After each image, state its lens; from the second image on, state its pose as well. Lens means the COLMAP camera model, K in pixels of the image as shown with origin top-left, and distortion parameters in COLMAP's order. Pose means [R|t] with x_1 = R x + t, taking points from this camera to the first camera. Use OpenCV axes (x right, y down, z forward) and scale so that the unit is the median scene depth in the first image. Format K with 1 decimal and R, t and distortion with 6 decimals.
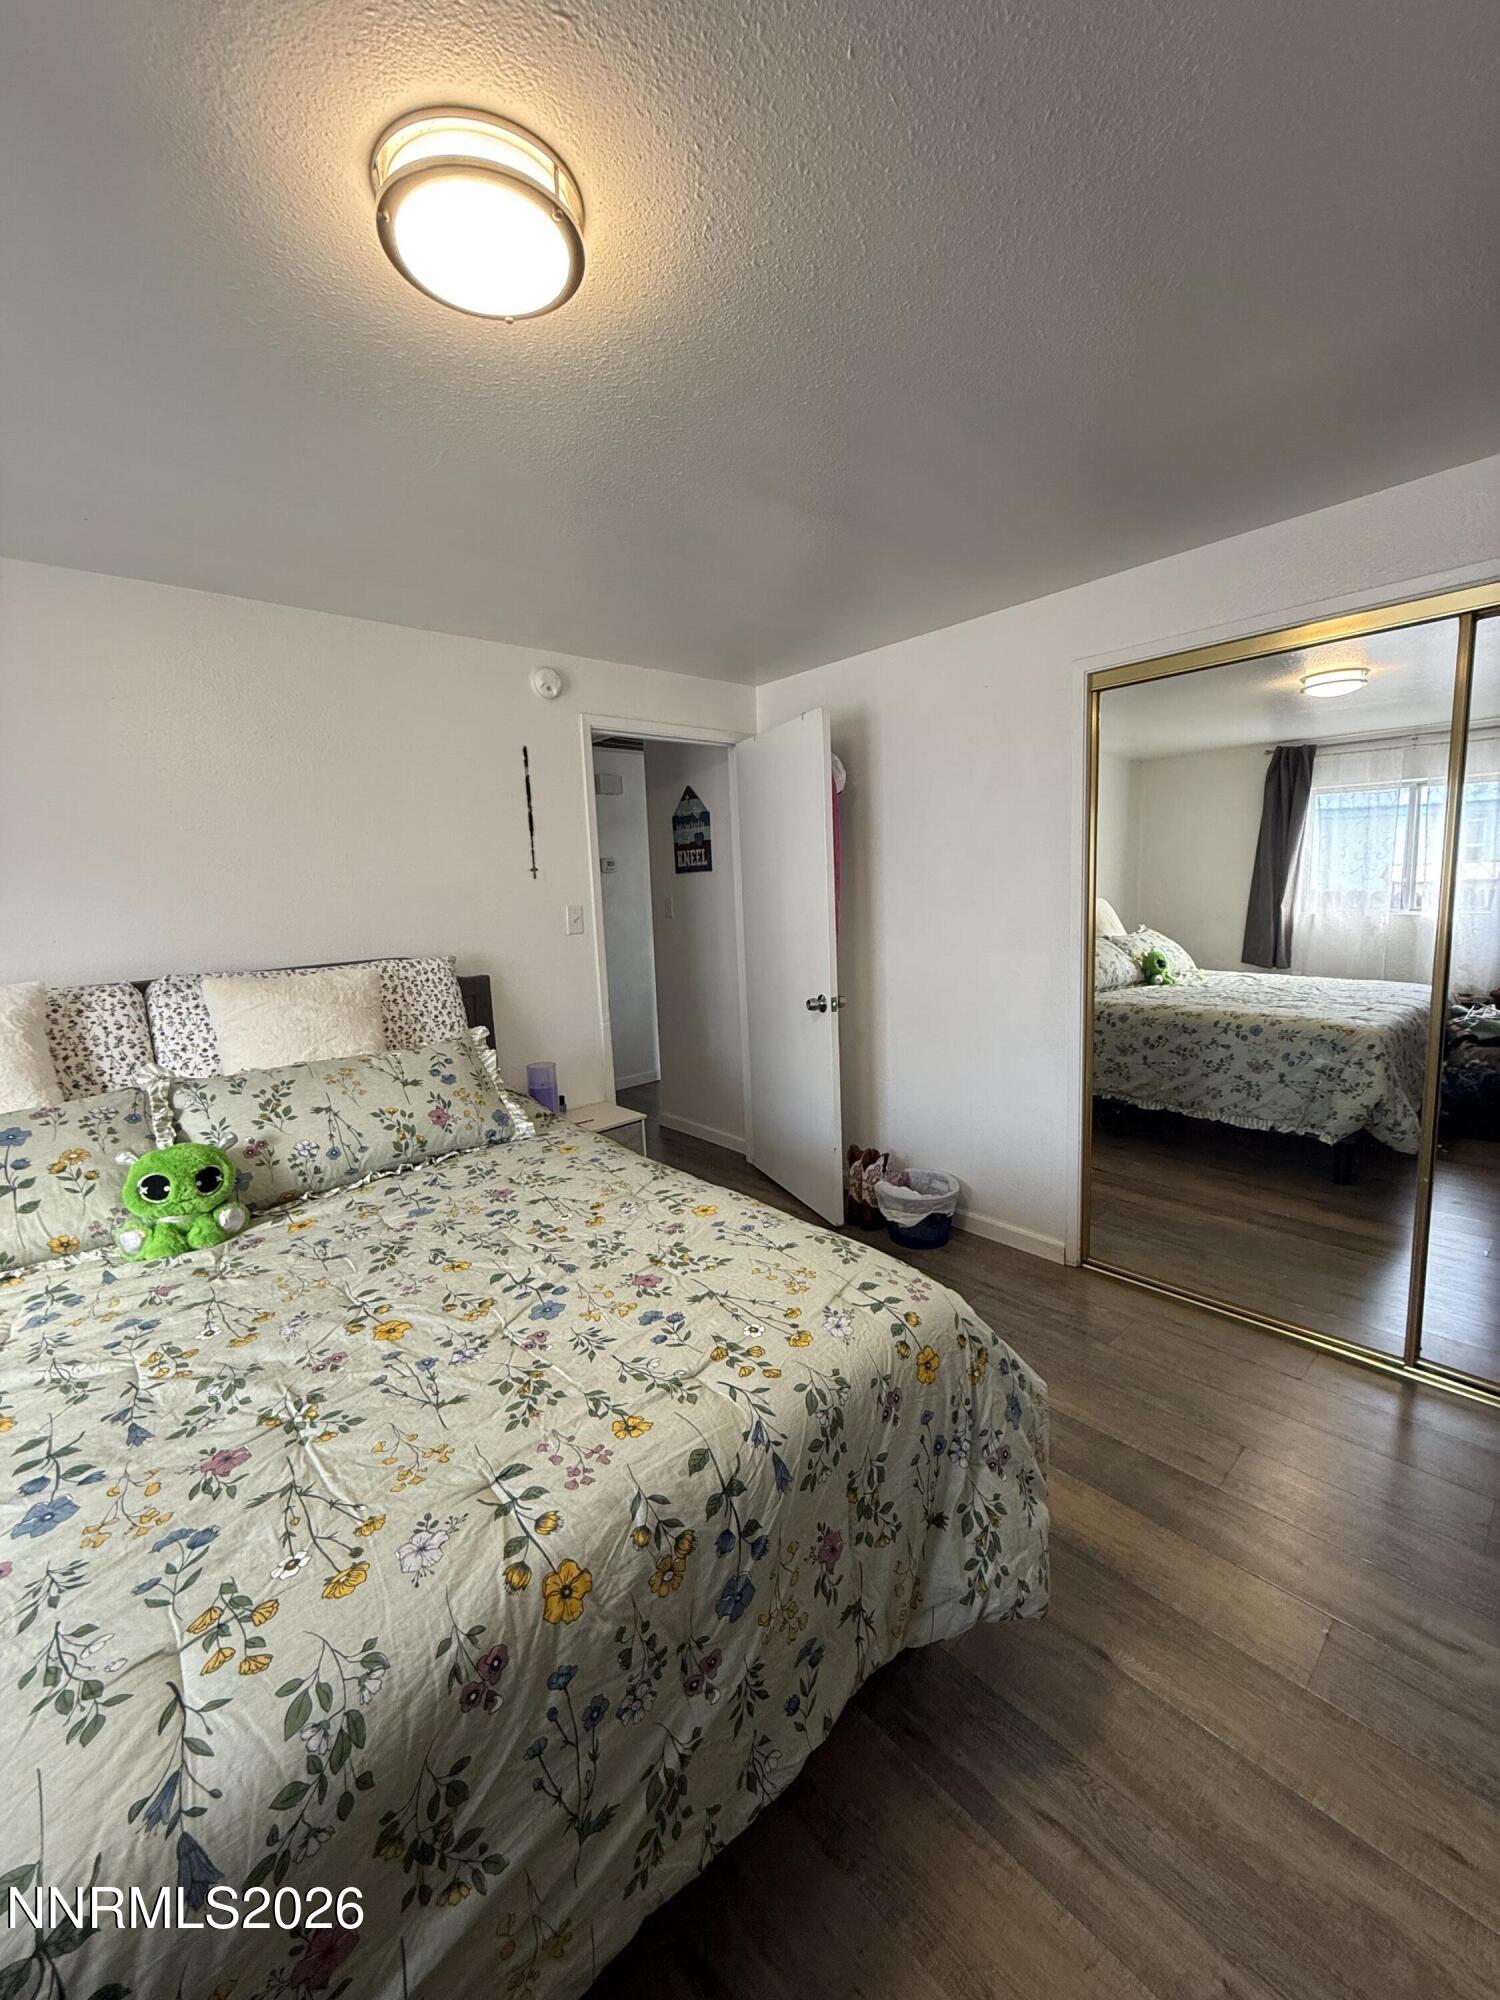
lens RADIAL K [[797.8, 0, 750.8], [0, 797.8, 993.0], [0, 0, 1]] dist [0.001234, 0.000076]
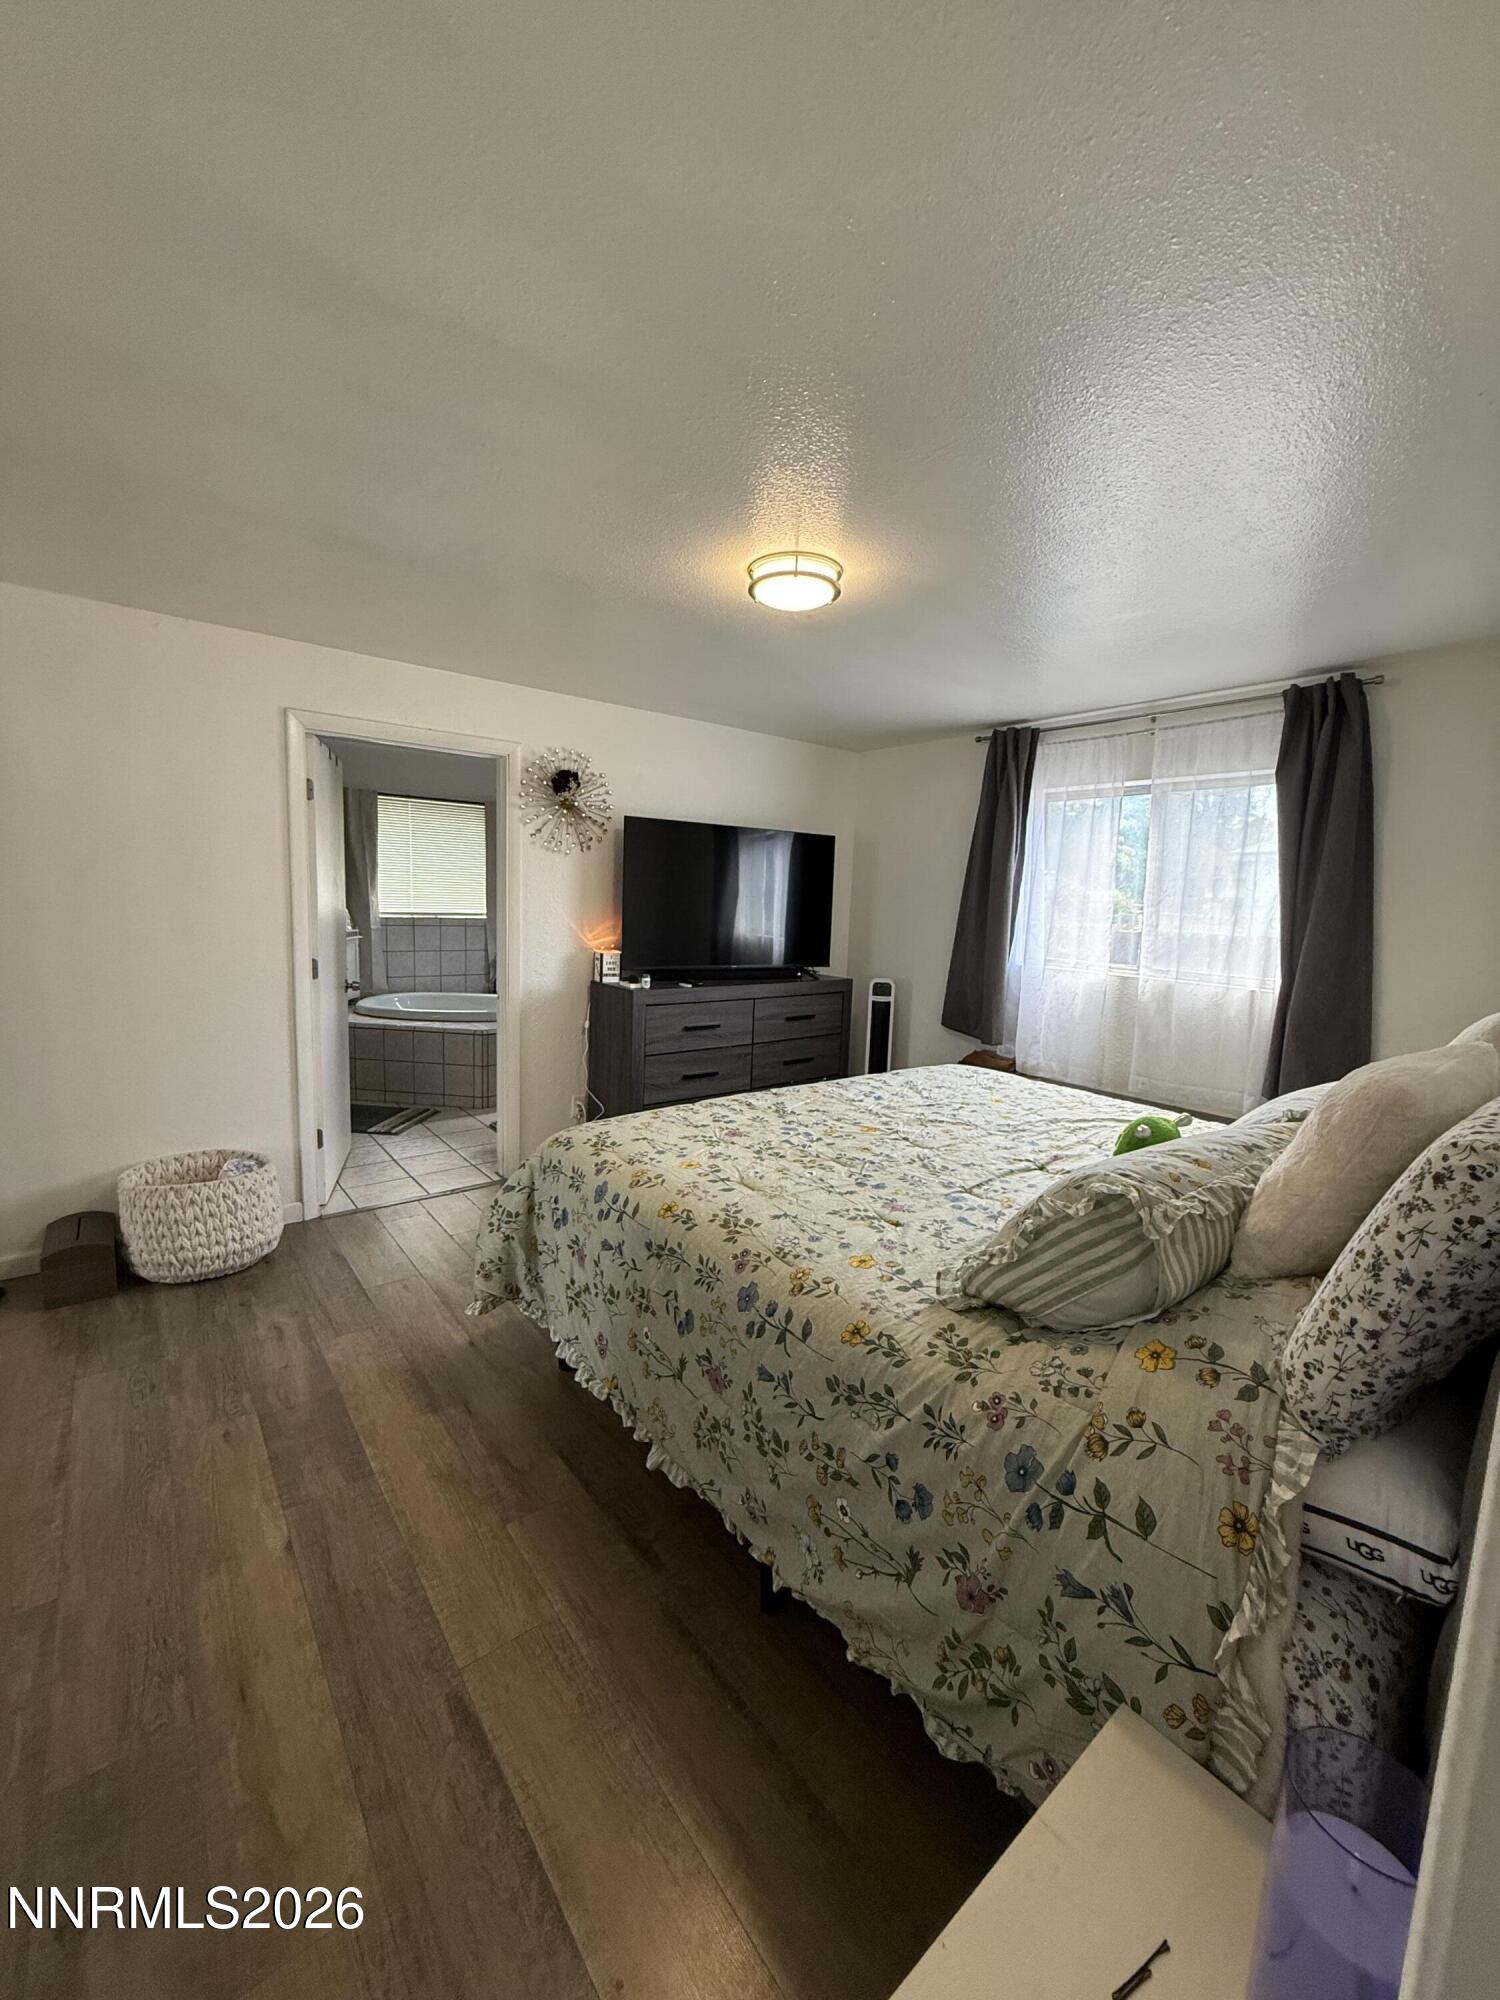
lens RADIAL K [[797.8, 0, 755.1], [0, 797.8, 999.6], [0, 0, 1]] dist [0.001234, 0.000076]
pose [[-0.998602, -0.006743, 0.052435, -0.225313], [0.007324, 0.964622, 0.263536, -0.287702], [-0.052357, 0.263551, -0.963224, 2.181062]]
